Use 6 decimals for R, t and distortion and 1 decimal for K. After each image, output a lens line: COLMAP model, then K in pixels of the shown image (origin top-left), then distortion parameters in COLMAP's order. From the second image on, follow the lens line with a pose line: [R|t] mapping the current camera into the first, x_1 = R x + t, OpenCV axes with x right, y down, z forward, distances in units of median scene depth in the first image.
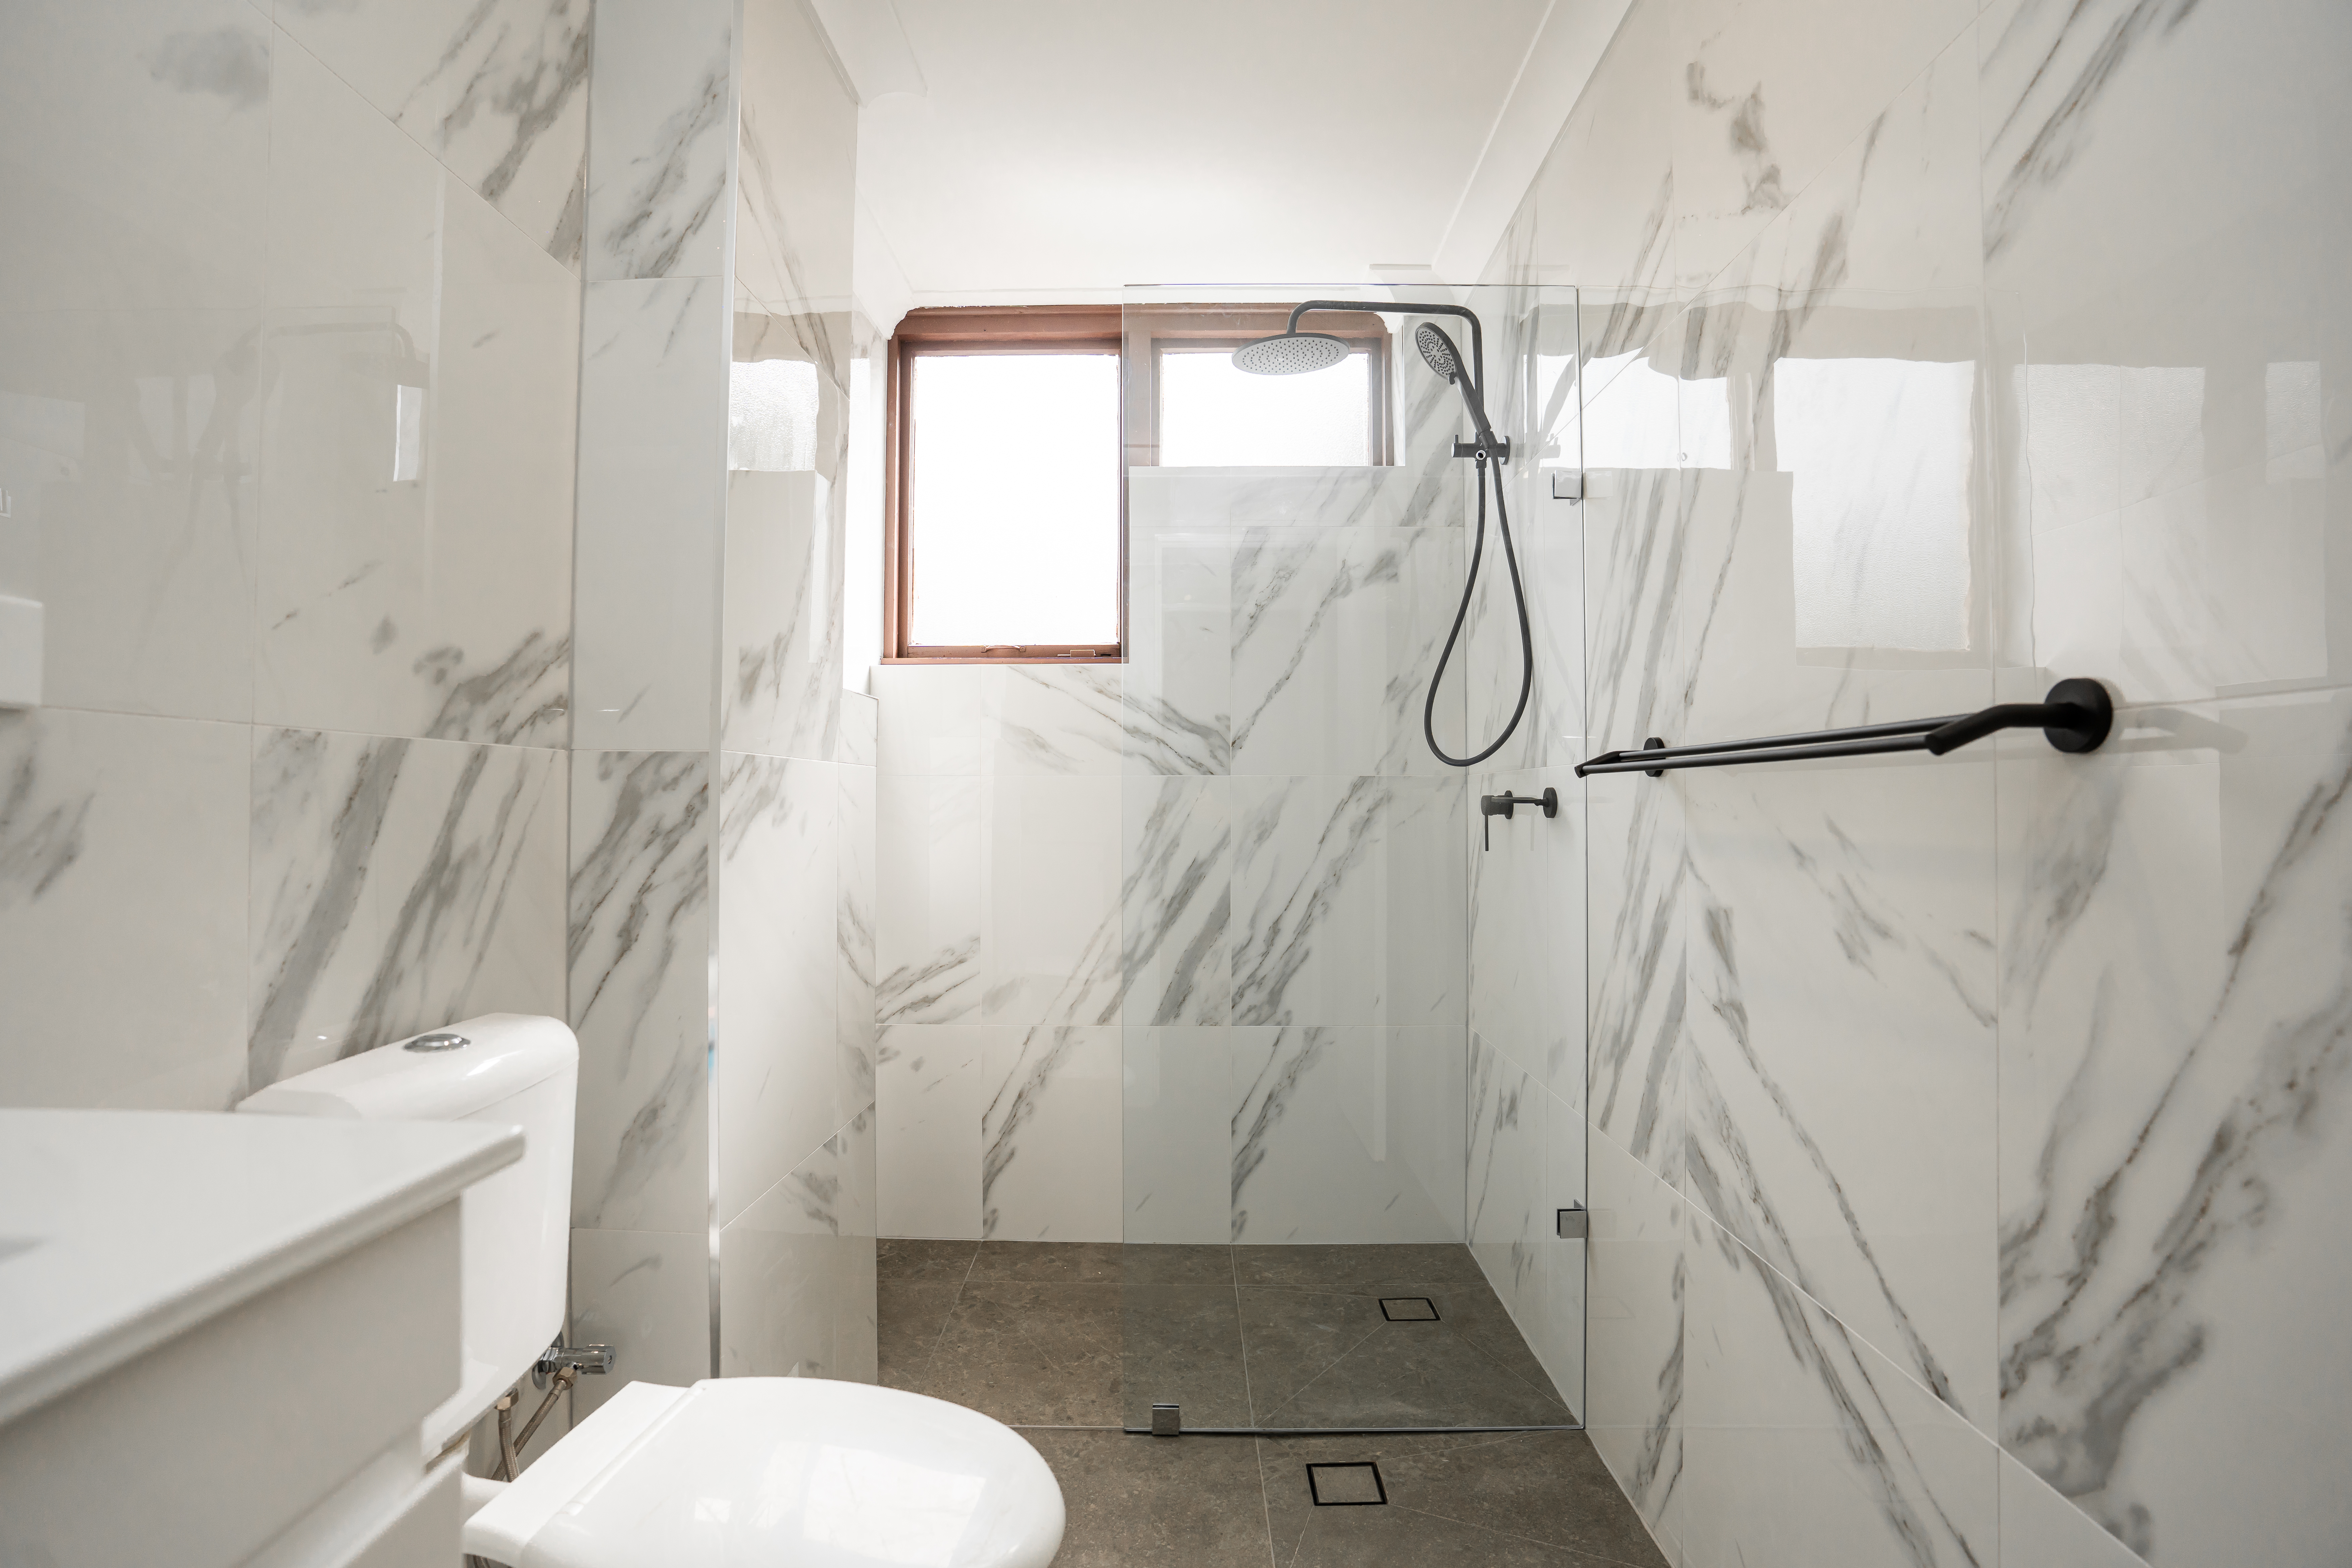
lens RADIAL K [[1162.6, 0, 1158.7], [0, 1162.6, 782.0], [0, 0, 1]] dist [-0.076742, 0.040168]
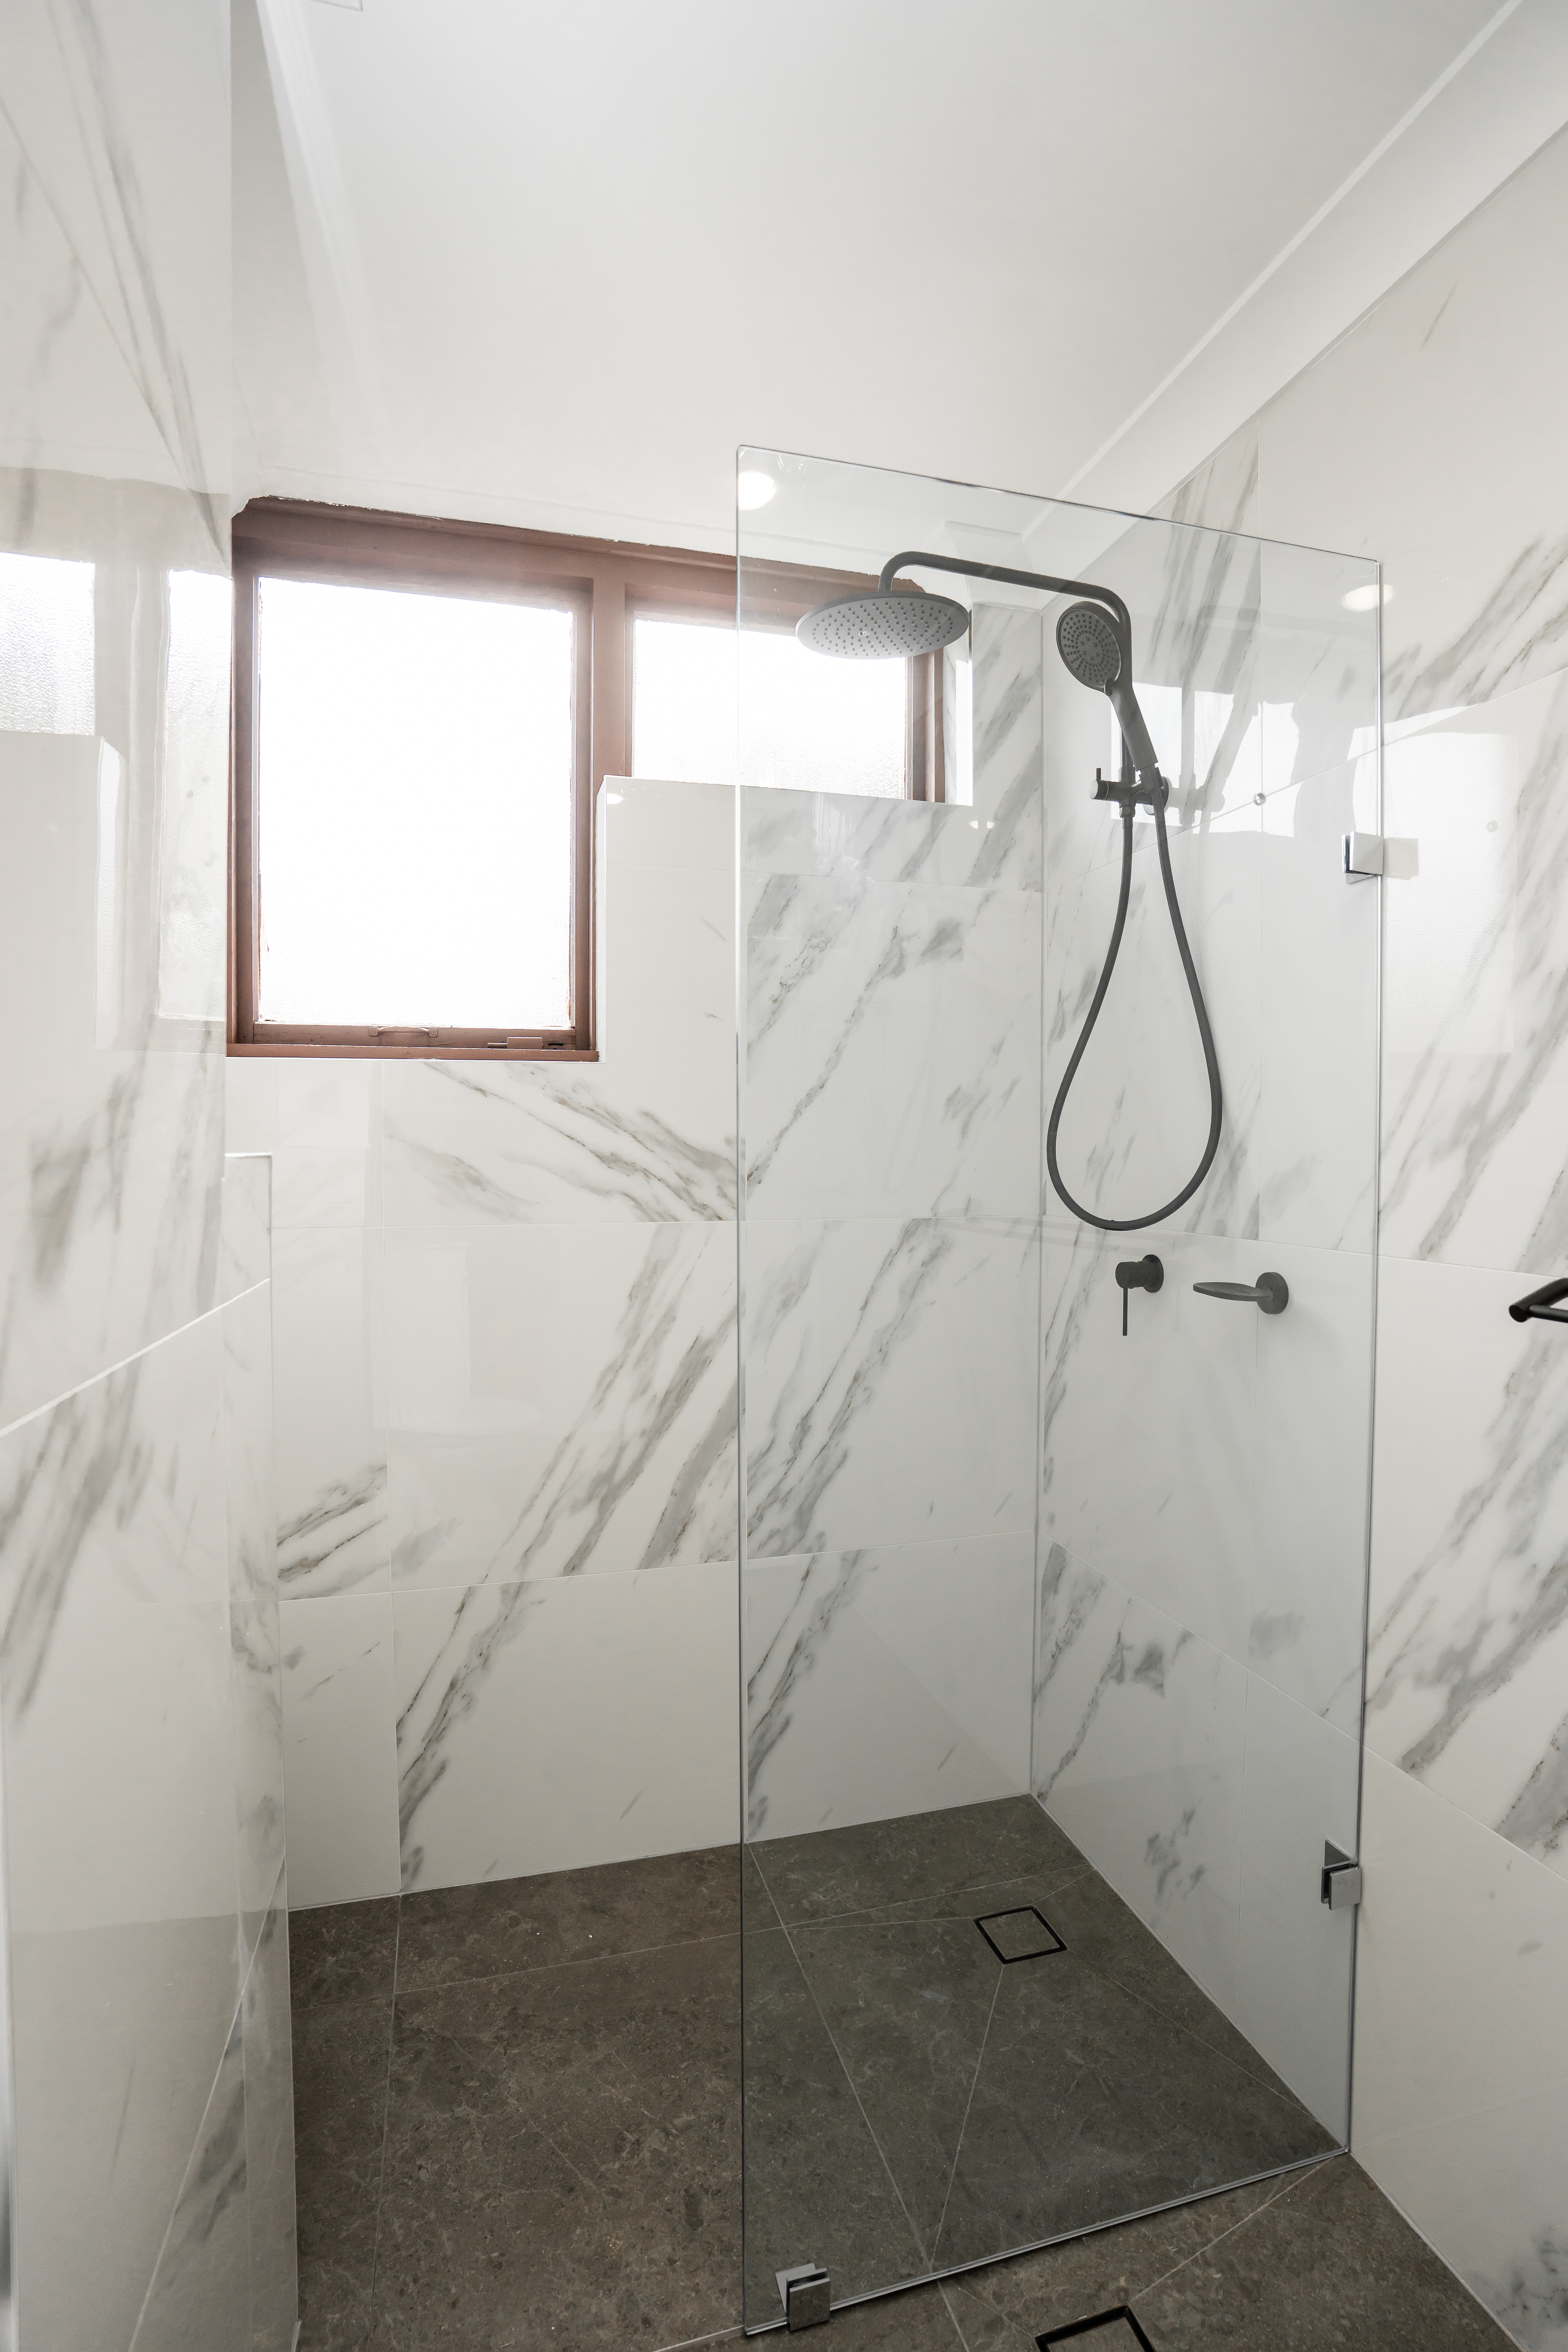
lens RADIAL K [[1162.6, 0, 781.8], [0, 1162.6, 1190.9], [0, 0, 1]] dist [-0.076742, 0.040168]
pose [[0.957152, -0.011316, 0.289366, -0.126073], [-0.005708, 0.998305, 0.057920, -0.066305], [-0.289531, -0.057090, 0.955465, 0.305223]]
